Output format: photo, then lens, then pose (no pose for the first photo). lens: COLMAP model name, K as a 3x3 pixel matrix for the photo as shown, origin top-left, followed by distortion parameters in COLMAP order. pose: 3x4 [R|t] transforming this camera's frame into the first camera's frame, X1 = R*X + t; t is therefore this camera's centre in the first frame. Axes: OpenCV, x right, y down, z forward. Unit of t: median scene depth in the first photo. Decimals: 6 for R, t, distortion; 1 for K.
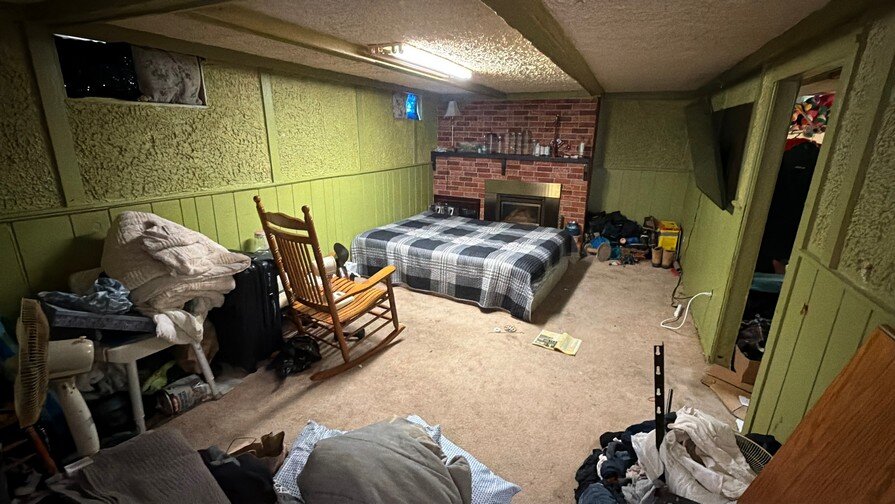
lens RADIAL K [[400.8, 0, 445.7], [0, 400.8, 251.9], [0, 0, 1]] dist [-0.002110, 0.000287]
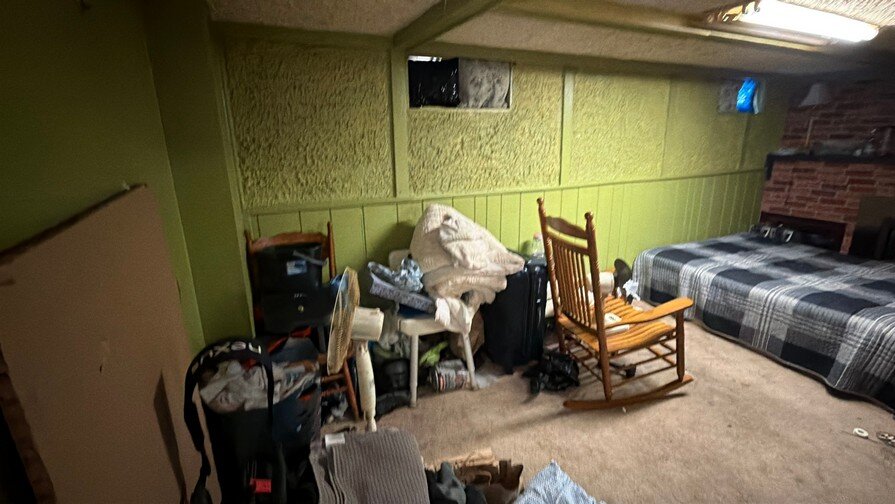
lens RADIAL K [[400.8, 0, 446.3], [0, 400.8, 250.6], [0, 0, 1]] dist [-0.002110, 0.000287]
pose [[0.776658, 0.139861, -0.614200, -0.036325], [-0.151317, 0.987913, 0.033620, -0.011827], [0.611479, 0.066828, 0.788434, 0.103323]]
